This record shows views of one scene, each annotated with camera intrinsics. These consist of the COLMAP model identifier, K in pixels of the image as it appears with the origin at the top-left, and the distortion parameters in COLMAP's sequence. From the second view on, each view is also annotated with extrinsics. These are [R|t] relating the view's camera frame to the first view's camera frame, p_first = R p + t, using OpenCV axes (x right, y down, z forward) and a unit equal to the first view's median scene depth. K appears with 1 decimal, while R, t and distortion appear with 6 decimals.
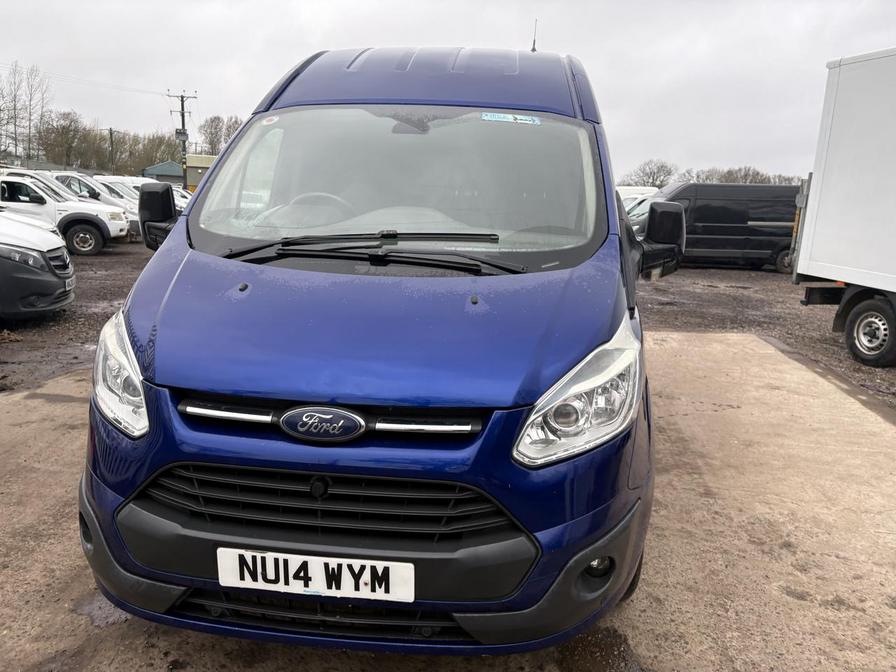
lens RADIAL K [[714.0, 0, 451.6], [0, 714.0, 331.6], [0, 0, 1]] dist [0.054128, -0.073900]
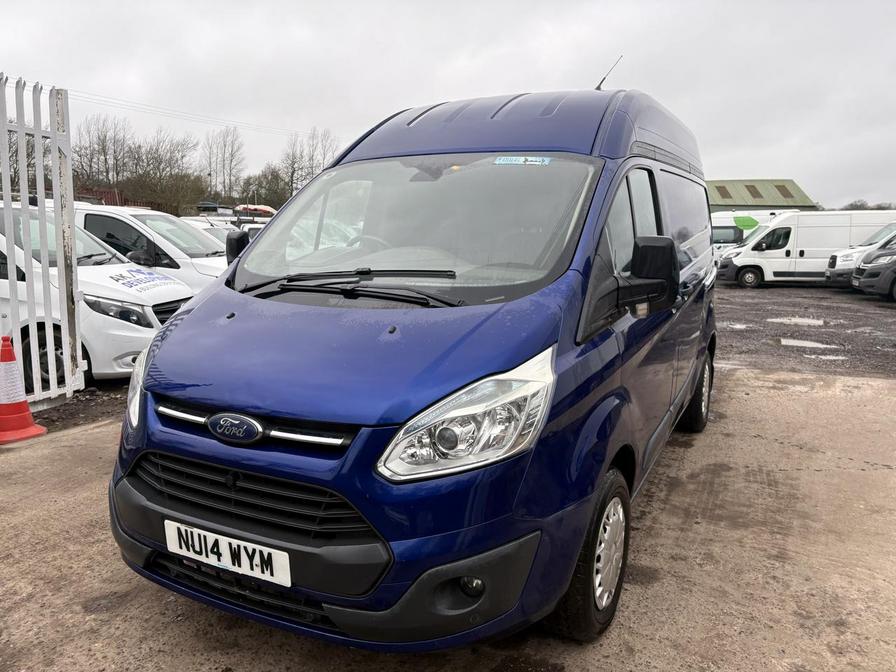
lens RADIAL K [[714.0, 0, 440.4], [0, 714.0, 331.1], [0, 0, 1]] dist [0.054128, -0.073900]
pose [[0.923133, 0.024208, -0.383717, 0.477273], [-0.042384, 0.998341, -0.038982, -0.001813], [0.382136, 0.052249, 0.922628, -0.001364]]
